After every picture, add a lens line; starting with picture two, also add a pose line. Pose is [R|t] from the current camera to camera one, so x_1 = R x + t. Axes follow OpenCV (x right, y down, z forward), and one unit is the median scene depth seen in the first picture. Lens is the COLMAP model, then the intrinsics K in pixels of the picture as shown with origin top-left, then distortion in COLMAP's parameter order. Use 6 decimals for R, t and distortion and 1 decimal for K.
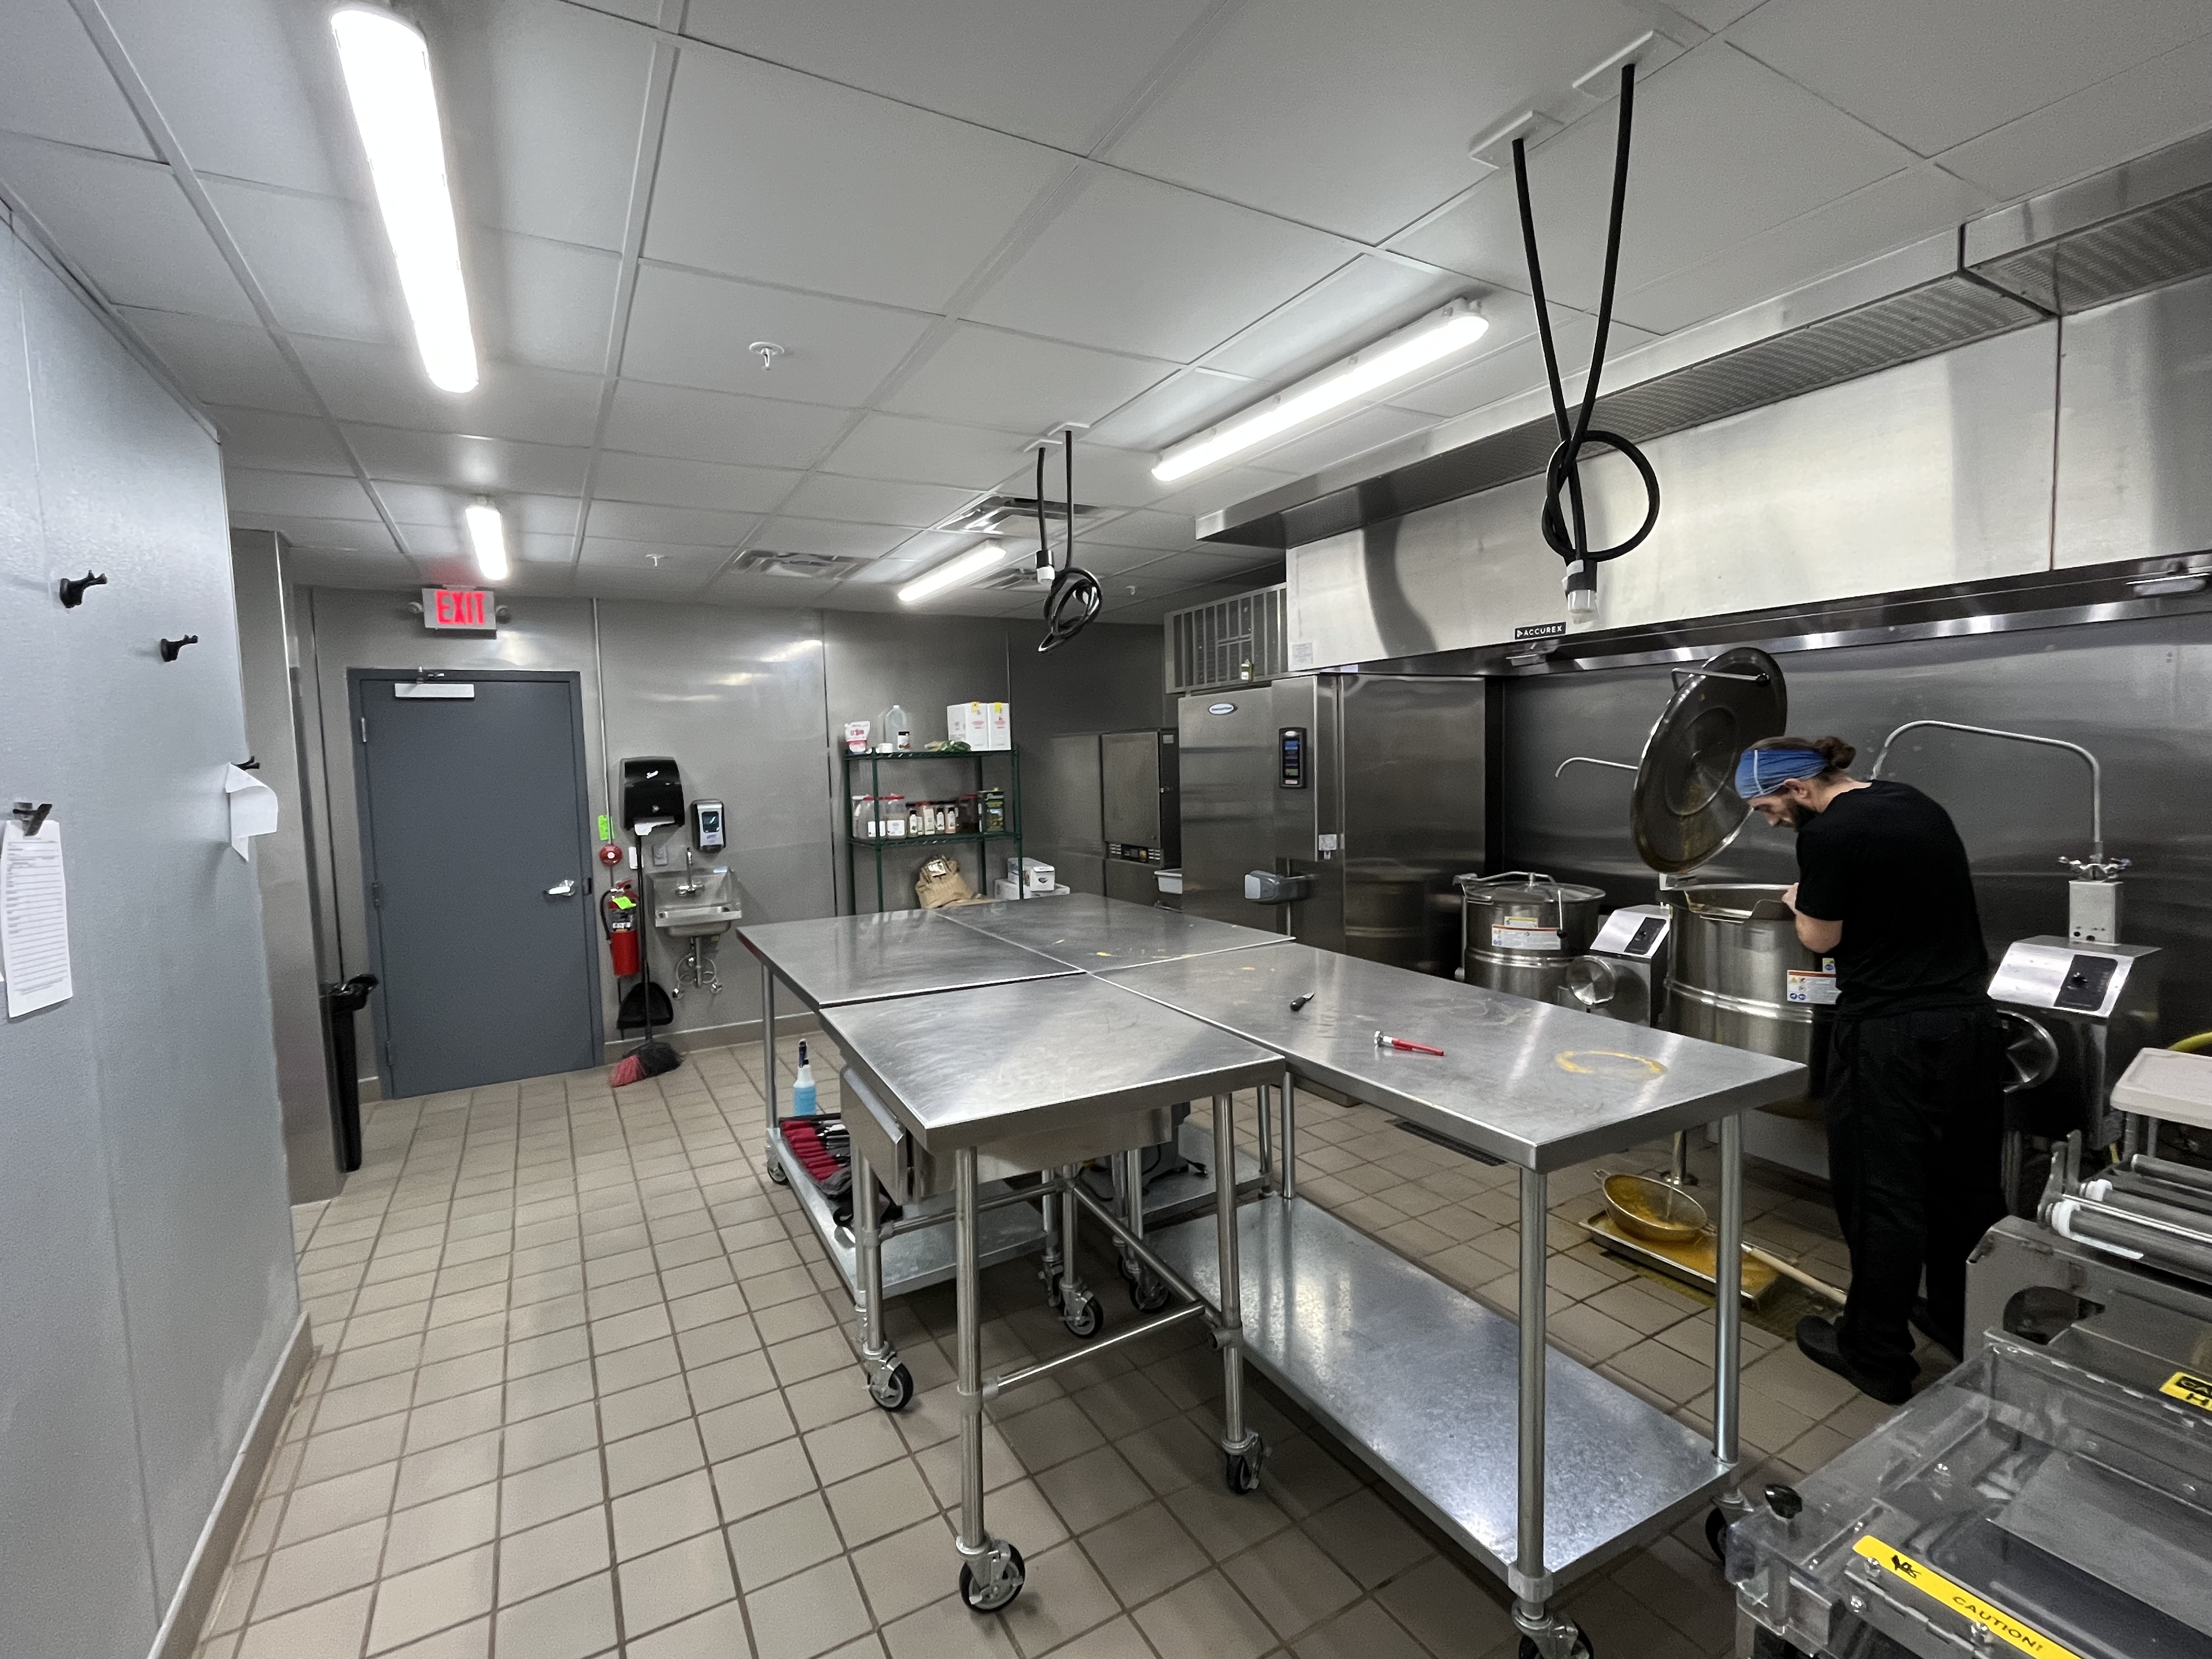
lens RADIAL K [[995.4, 0, 1103.8], [0, 995.4, 822.4], [0, 0, 1]] dist [-0.000700, -0.000011]
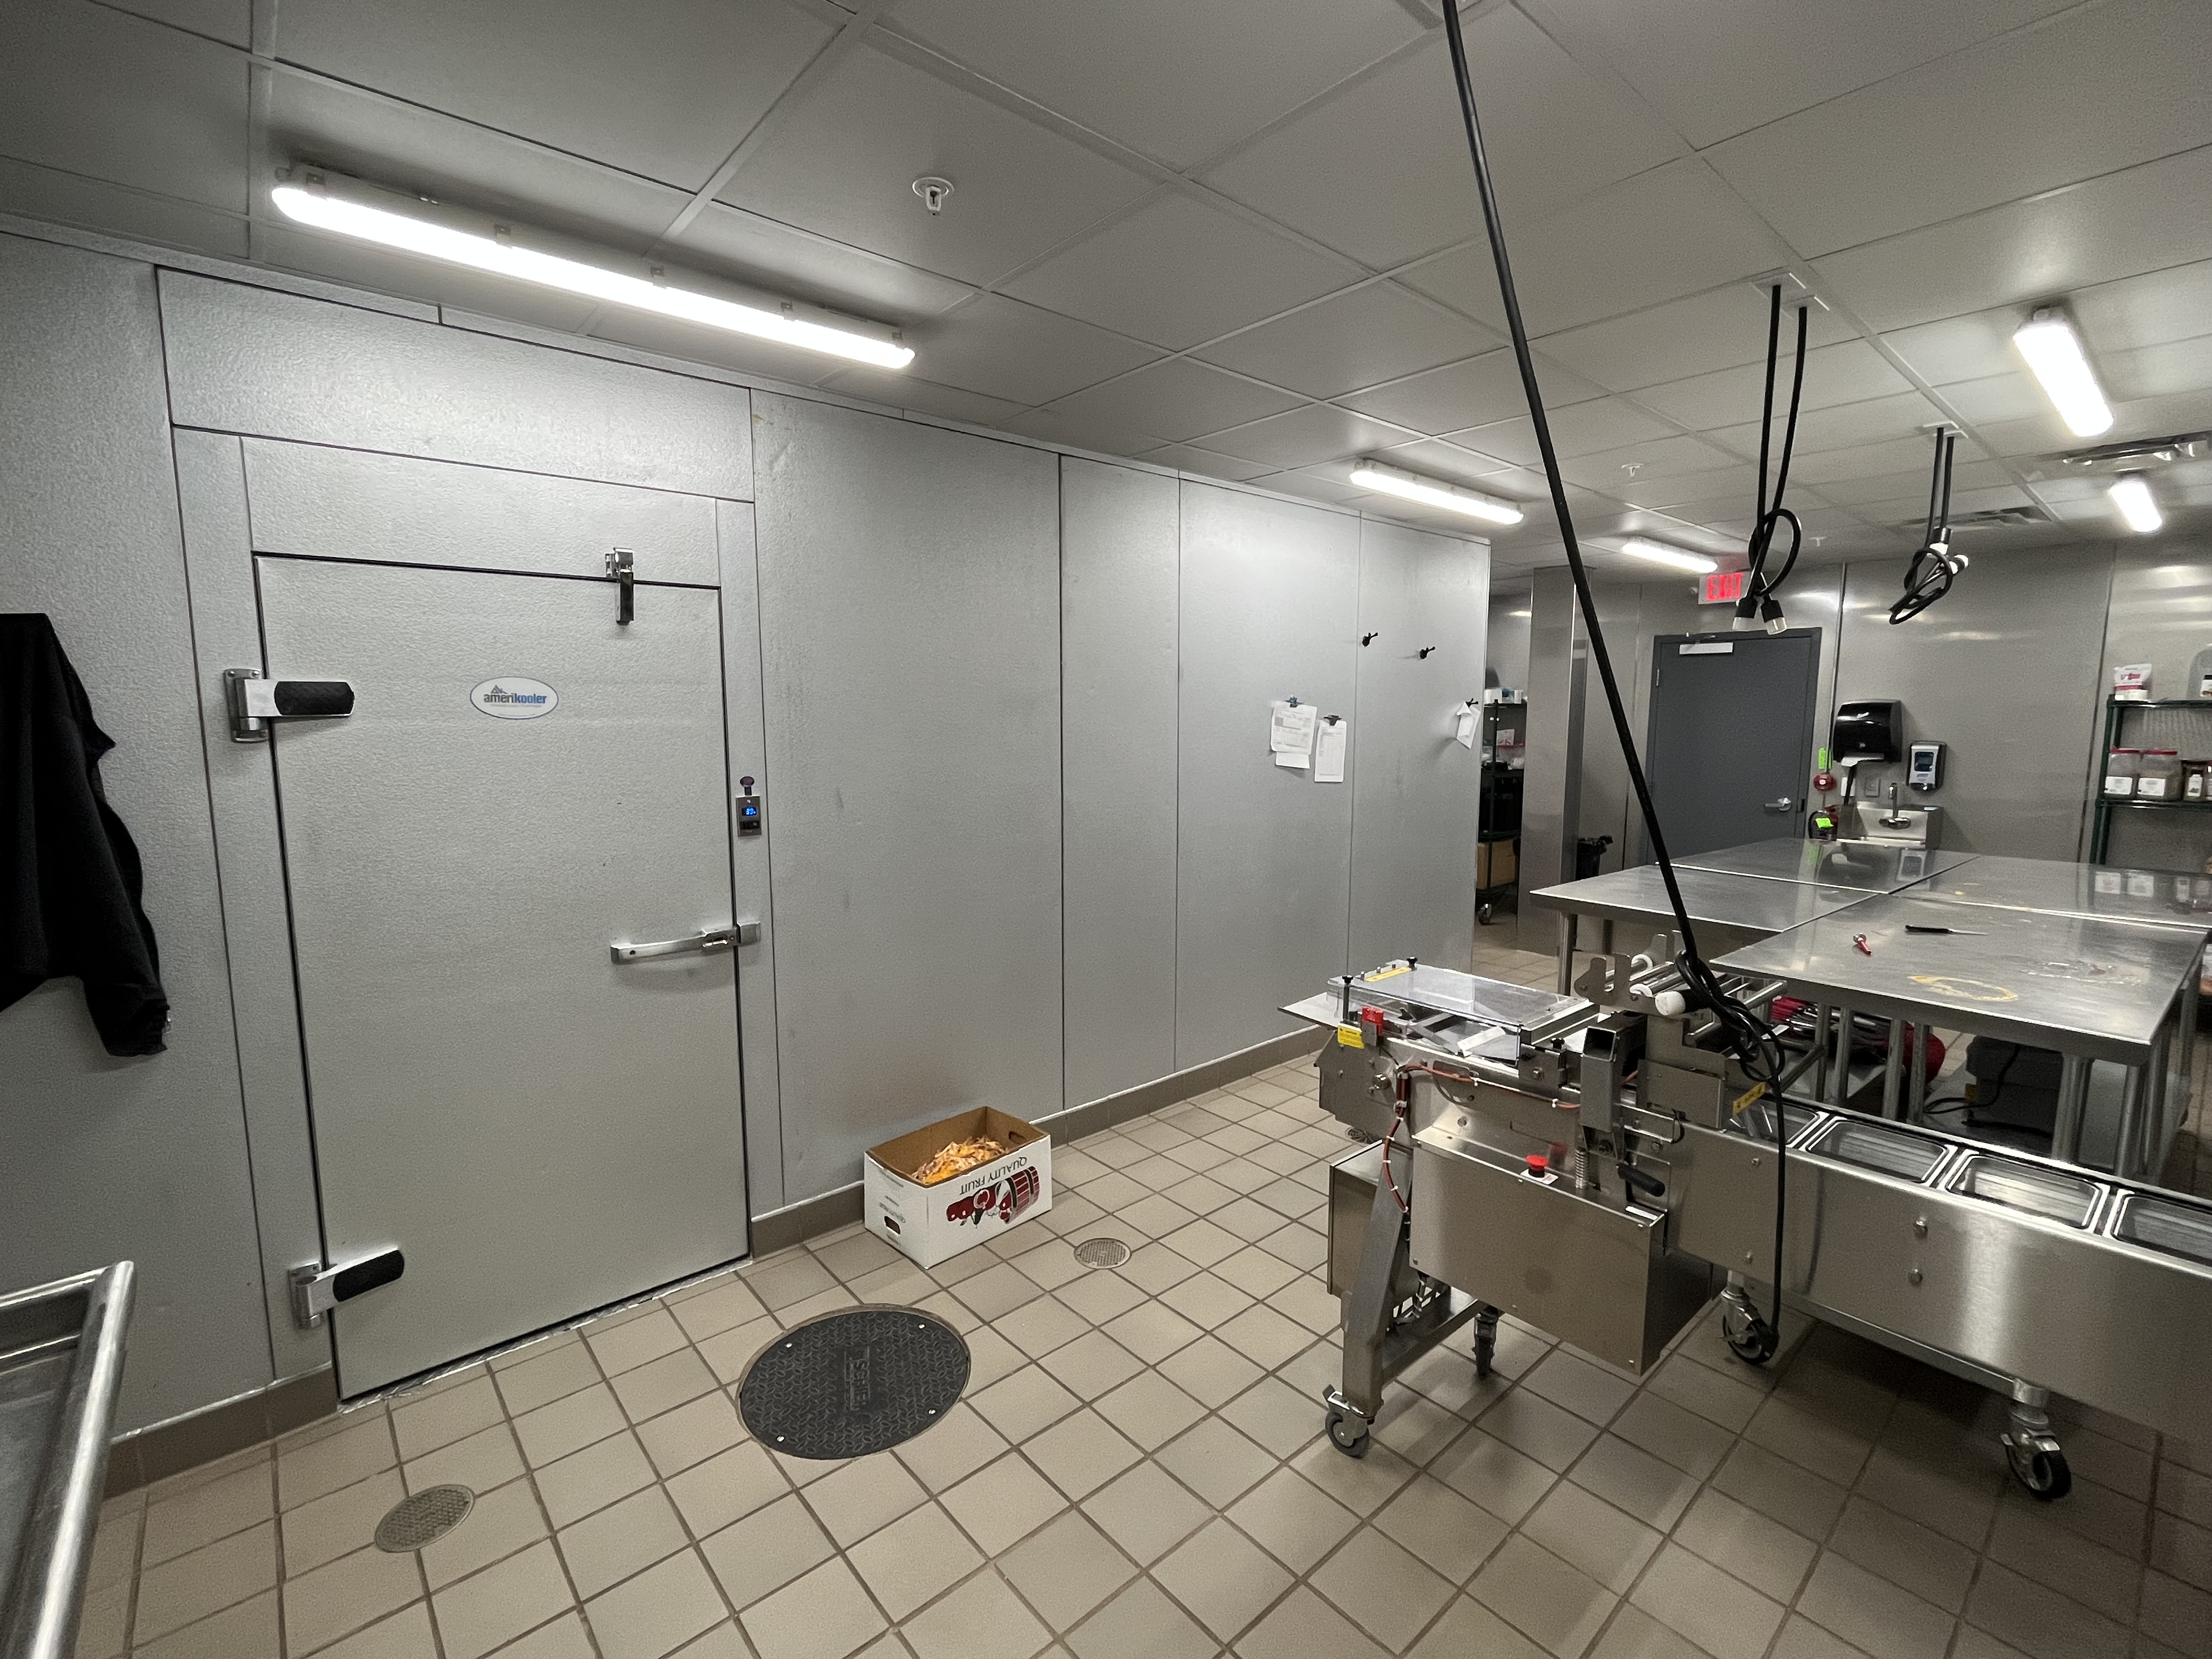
lens RADIAL K [[995.4, 0, 1110.2], [0, 995.4, 824.1], [0, 0, 1]] dist [-0.000700, -0.000011]
pose [[0.202417, 0.145963, -0.968360, 0.498172], [-0.074460, 0.988261, 0.133399, -0.012726], [0.976465, 0.045102, 0.210909, -0.084918]]
